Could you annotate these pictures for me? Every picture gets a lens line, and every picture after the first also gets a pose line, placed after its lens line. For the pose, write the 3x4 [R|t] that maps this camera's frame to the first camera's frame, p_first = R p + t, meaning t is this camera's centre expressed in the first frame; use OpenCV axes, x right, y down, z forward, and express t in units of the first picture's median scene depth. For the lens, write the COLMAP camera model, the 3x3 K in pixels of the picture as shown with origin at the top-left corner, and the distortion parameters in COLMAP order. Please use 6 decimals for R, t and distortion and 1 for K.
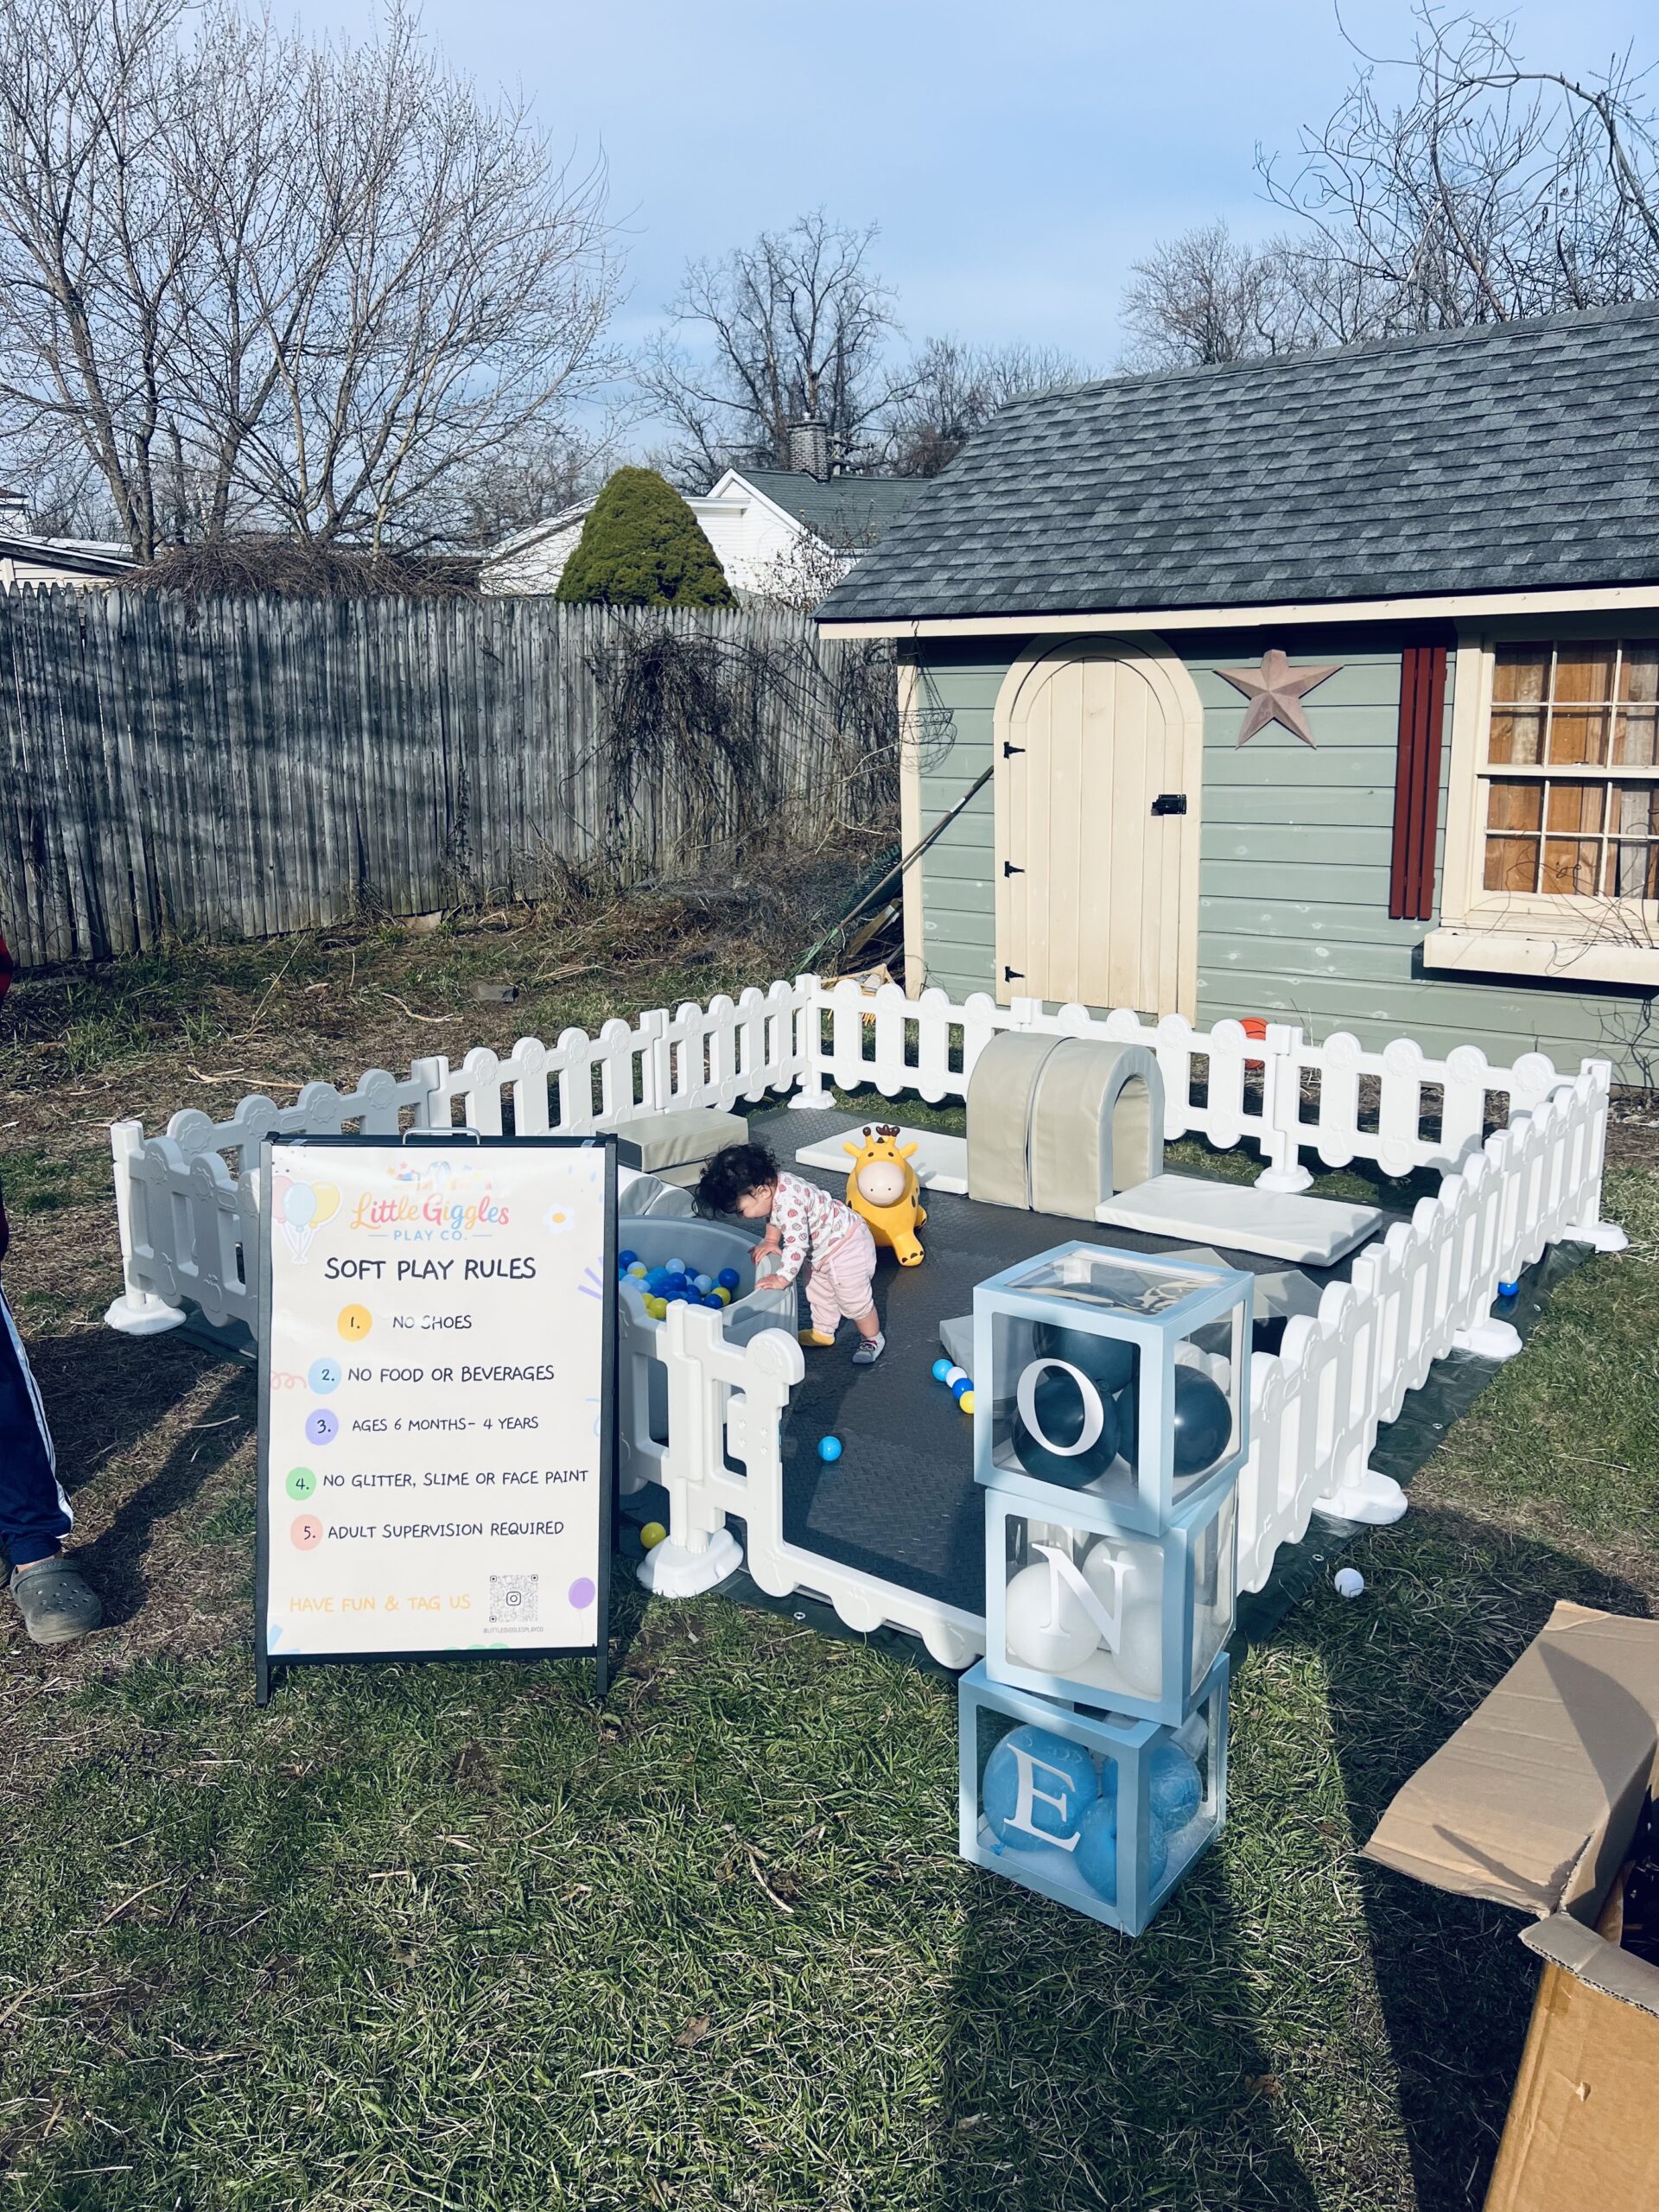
lens RADIAL K [[1613.7, 0, 829.5], [0, 1613.7, 1106.0], [0, 0, 1]] dist [0.042593, -0.043050]
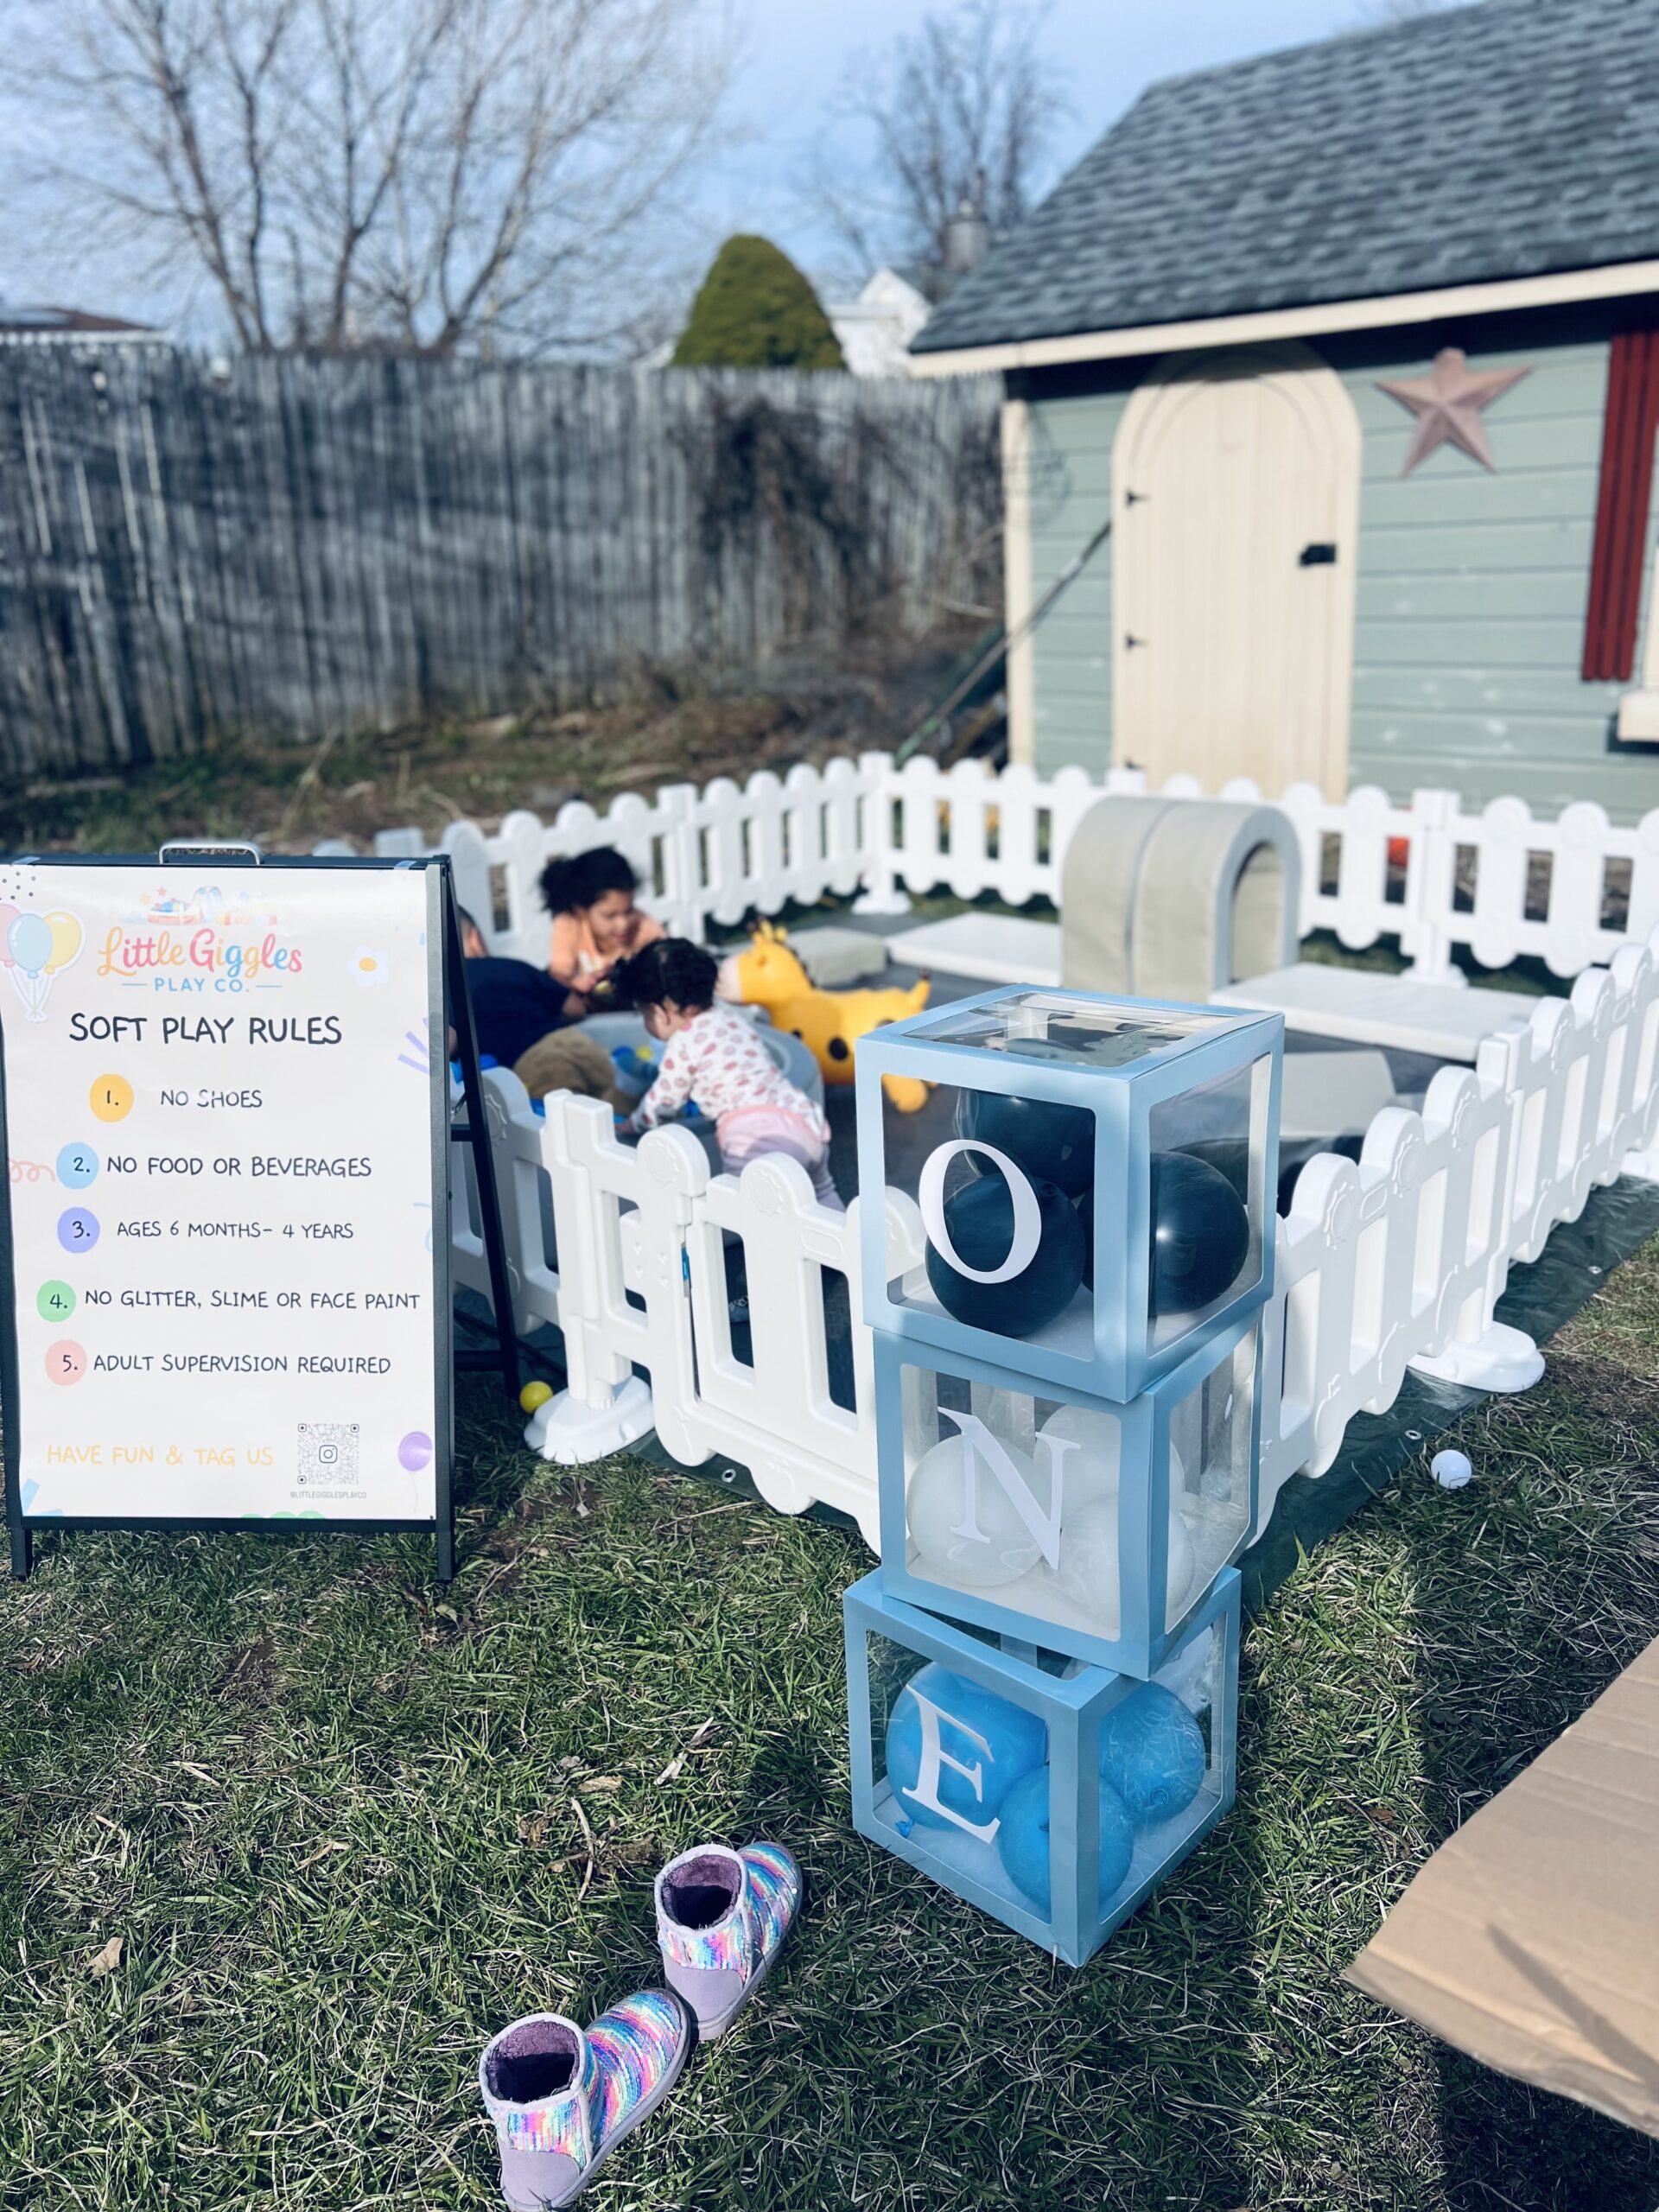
lens RADIAL K [[1613.7, 0, 829.5], [0, 1613.7, 1106.0], [0, 0, 1]] dist [0.042593, -0.043050]
pose [[0.994490, 0.009804, -0.104371, 0.056292], [-0.000538, 0.996082, 0.088437, 0.031215], [0.104830, -0.087893, 0.990599, 0.124028]]
